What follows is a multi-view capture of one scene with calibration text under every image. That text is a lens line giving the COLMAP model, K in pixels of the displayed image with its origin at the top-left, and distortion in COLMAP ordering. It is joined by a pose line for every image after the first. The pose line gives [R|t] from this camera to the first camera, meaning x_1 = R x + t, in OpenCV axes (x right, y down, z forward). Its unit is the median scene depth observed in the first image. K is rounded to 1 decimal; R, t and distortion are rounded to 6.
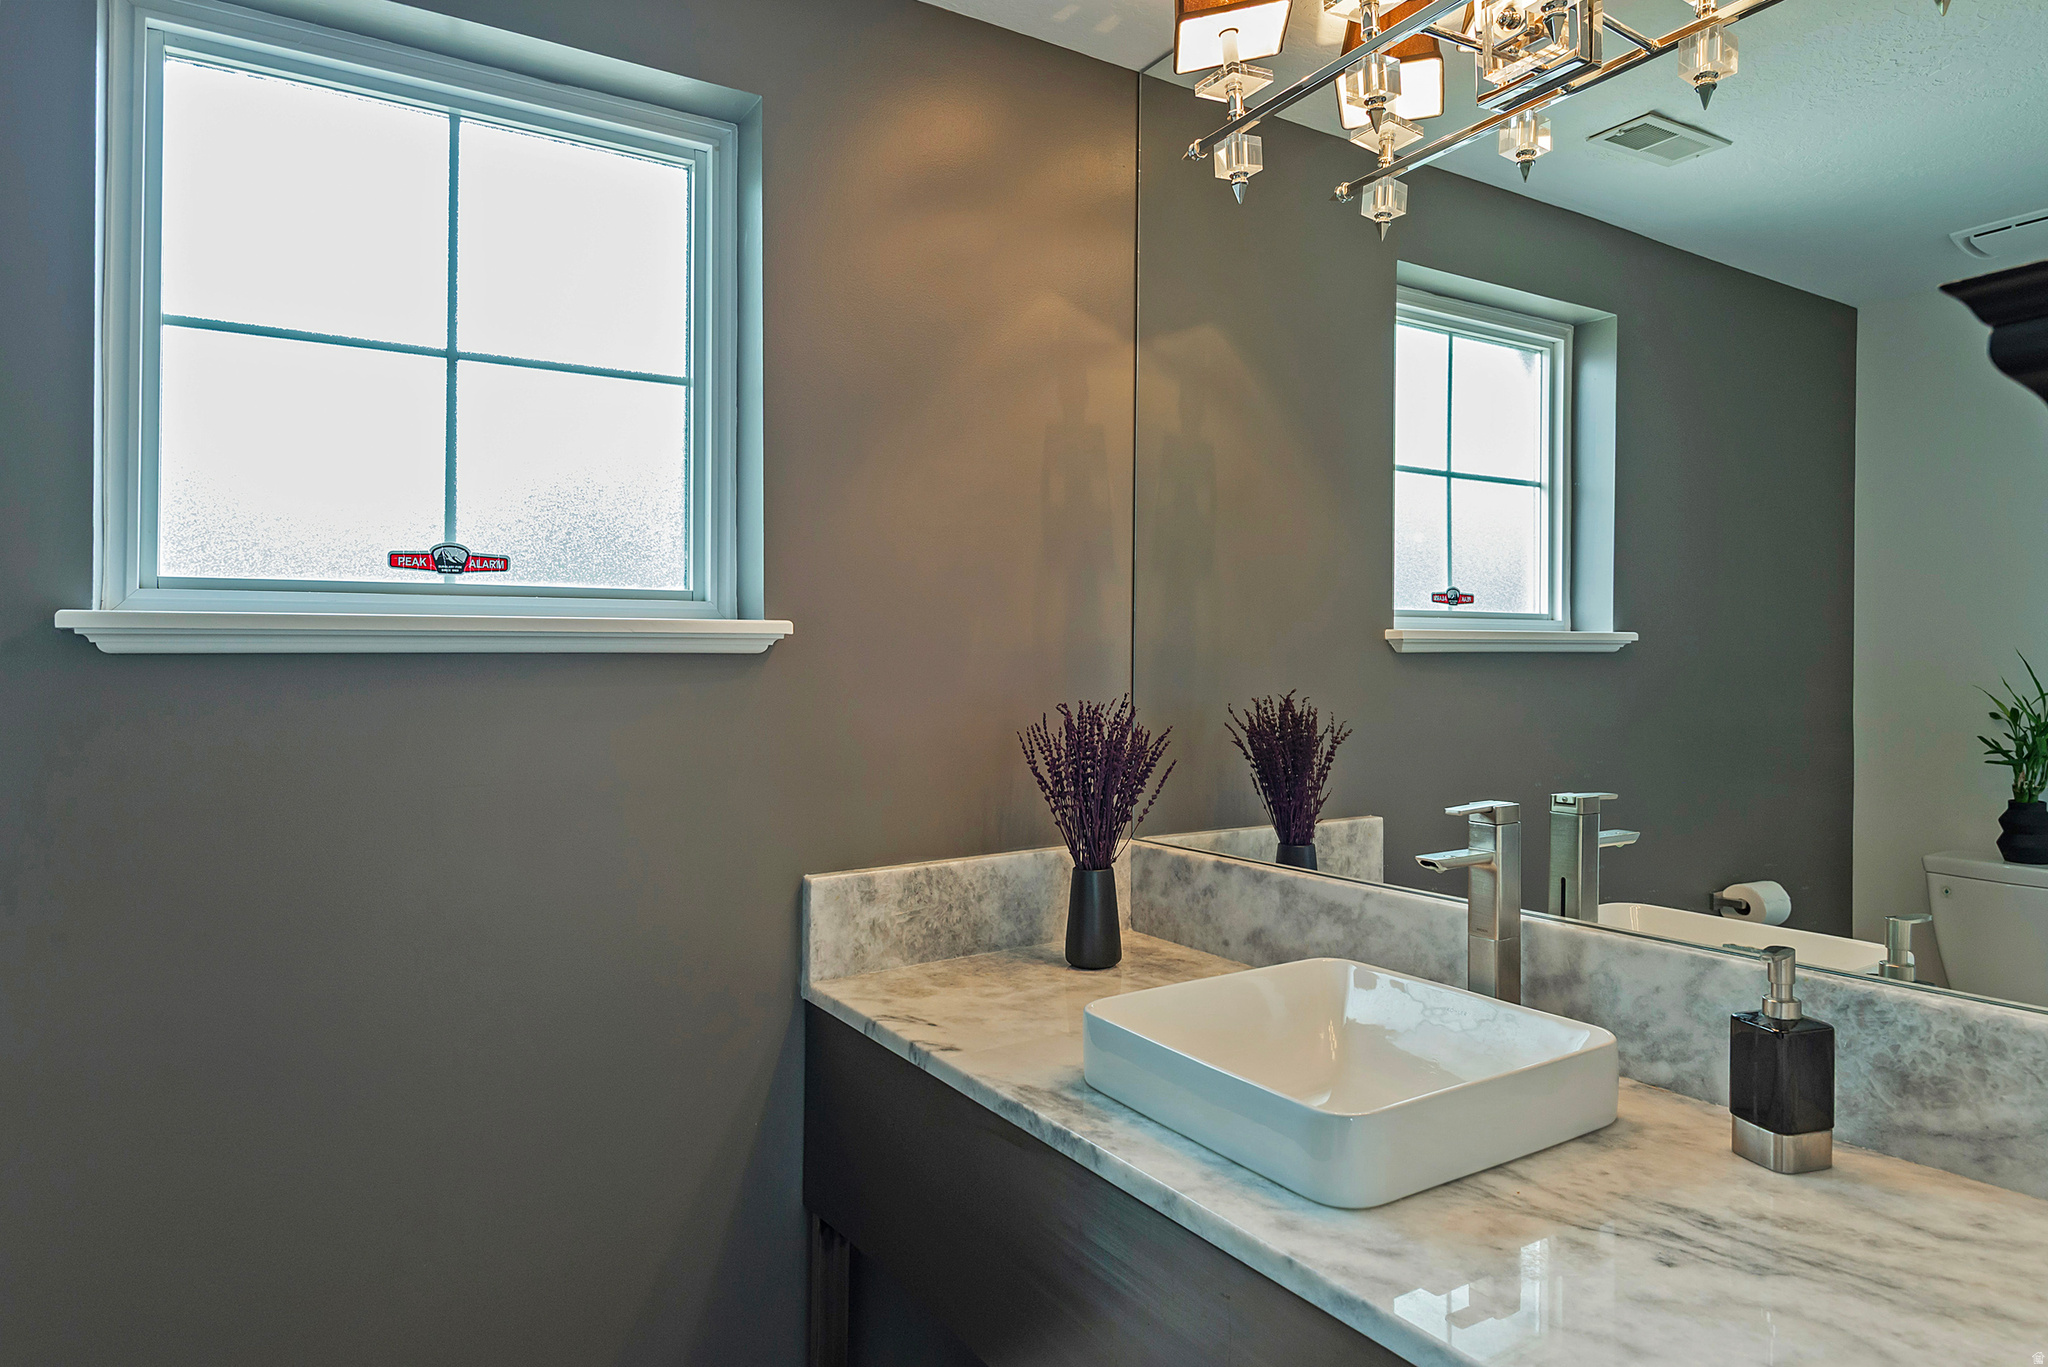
lens RADIAL K [[1238.2, 0, 1170.7], [0, 1238.2, 623.5], [0, 0, 1]] dist [0.003228, -0.004317]
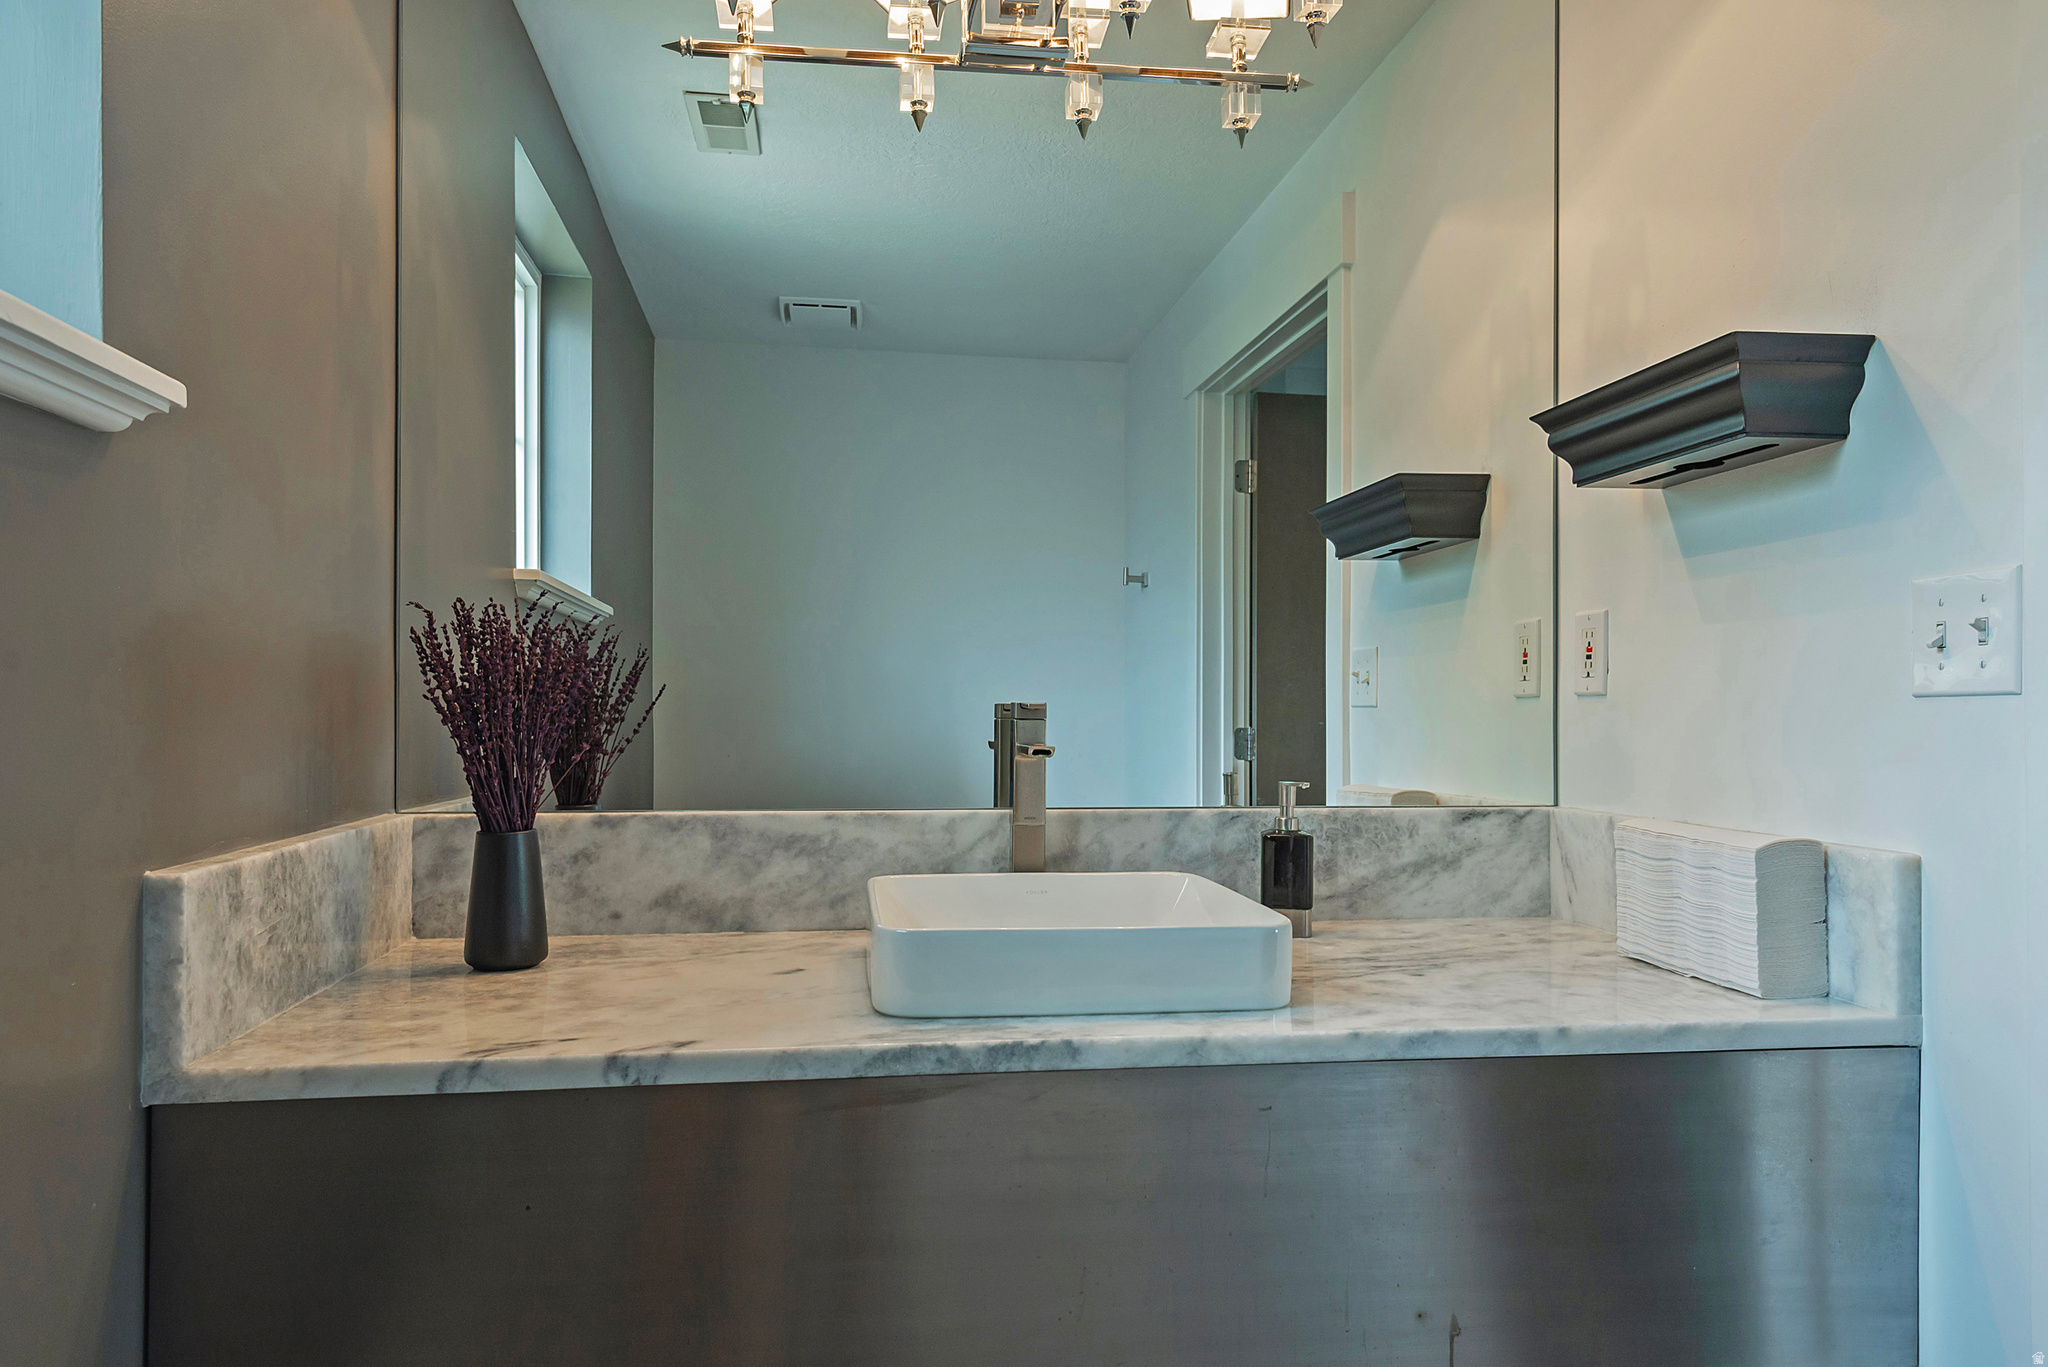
lens RADIAL K [[1260.1, 0, 1019.1], [0, 1260.1, 695.9], [0, 0, 1]] dist [0.021808, -0.000603]
pose [[0.454527, 0.015255, 0.890602, -0.597013], [-0.022114, 0.999738, -0.005838, 0.120467], [-0.890458, -0.017041, 0.454746, 0.417135]]
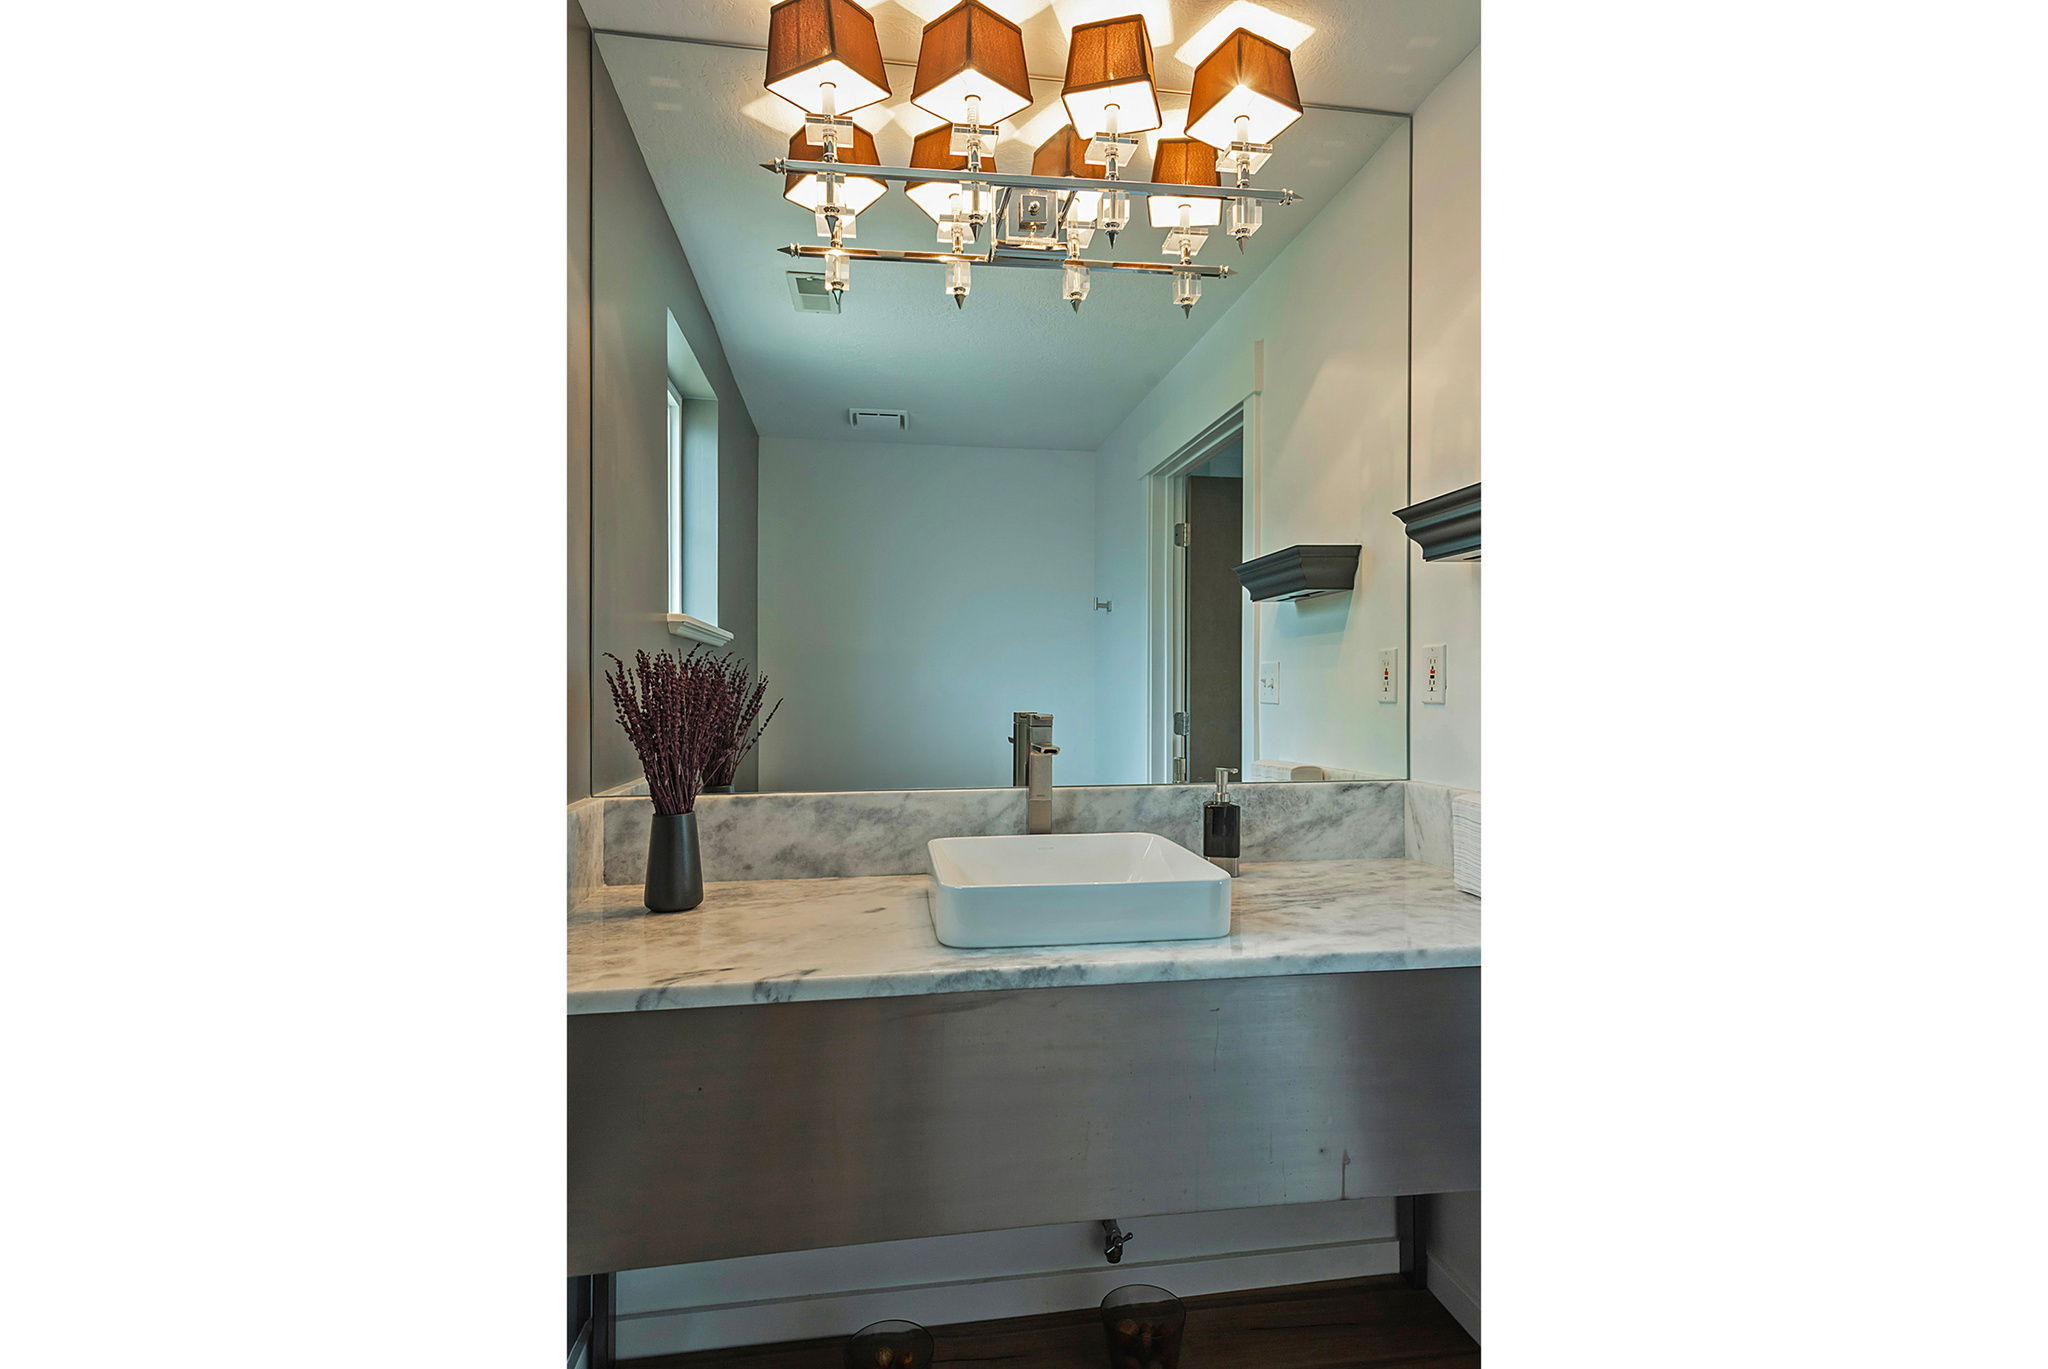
lens RADIAL K [[902.4, 0, 1024.0], [0, 902.4, 684.5], [0, 0, 1]] dist [0.021921, 0.000063]
pose [[0.443187, 0.005695, 0.896411, -0.615617], [-0.016783, 0.999857, 0.001945, 0.089207], [-0.896272, -0.015906, 0.443219, 0.430858]]
